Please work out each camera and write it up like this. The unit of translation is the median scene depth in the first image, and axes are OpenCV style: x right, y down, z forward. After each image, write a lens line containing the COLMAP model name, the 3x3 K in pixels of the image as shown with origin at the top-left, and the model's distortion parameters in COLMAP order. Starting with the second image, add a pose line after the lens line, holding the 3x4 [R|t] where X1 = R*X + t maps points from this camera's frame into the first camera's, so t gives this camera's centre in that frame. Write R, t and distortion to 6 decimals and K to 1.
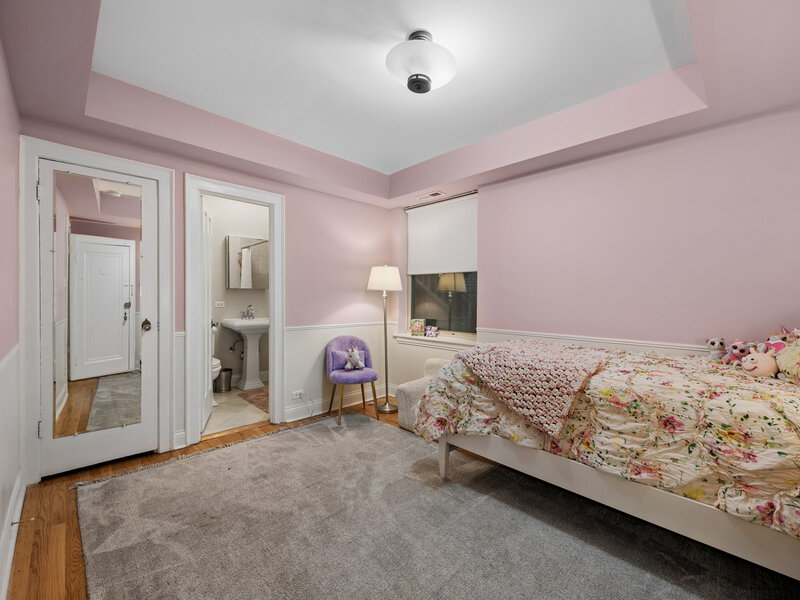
lens RADIAL K [[342.6, 0, 399.5], [0, 342.6, 301.2], [0, 0, 1]] dist [-0.003220, 0.000053]
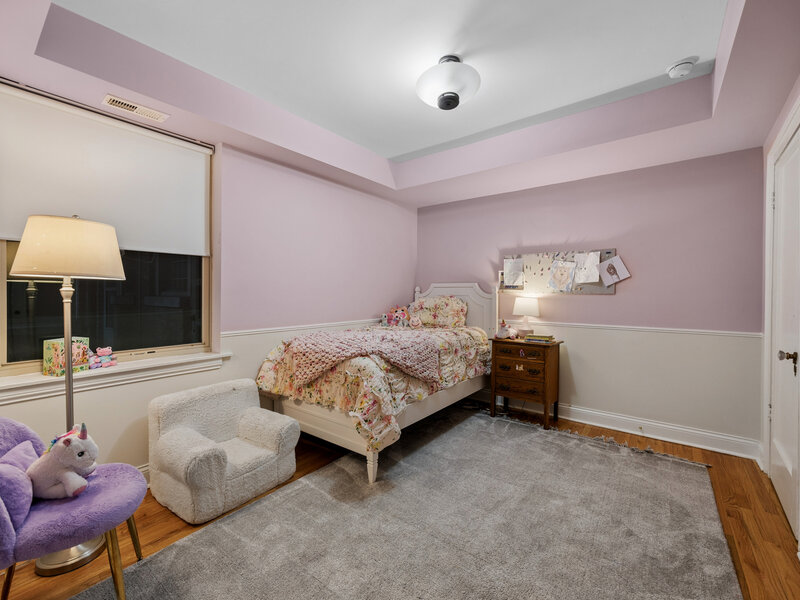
lens RADIAL K [[342.6, 0, 404.1], [0, 342.6, 292.4], [0, 0, 1]] dist [-0.003220, 0.000053]
pose [[-0.130177, -0.017079, 0.991344, -0.929773], [0.006157, 0.999818, 0.018034, -0.035895], [-0.991472, 0.008452, -0.130049, 1.162153]]
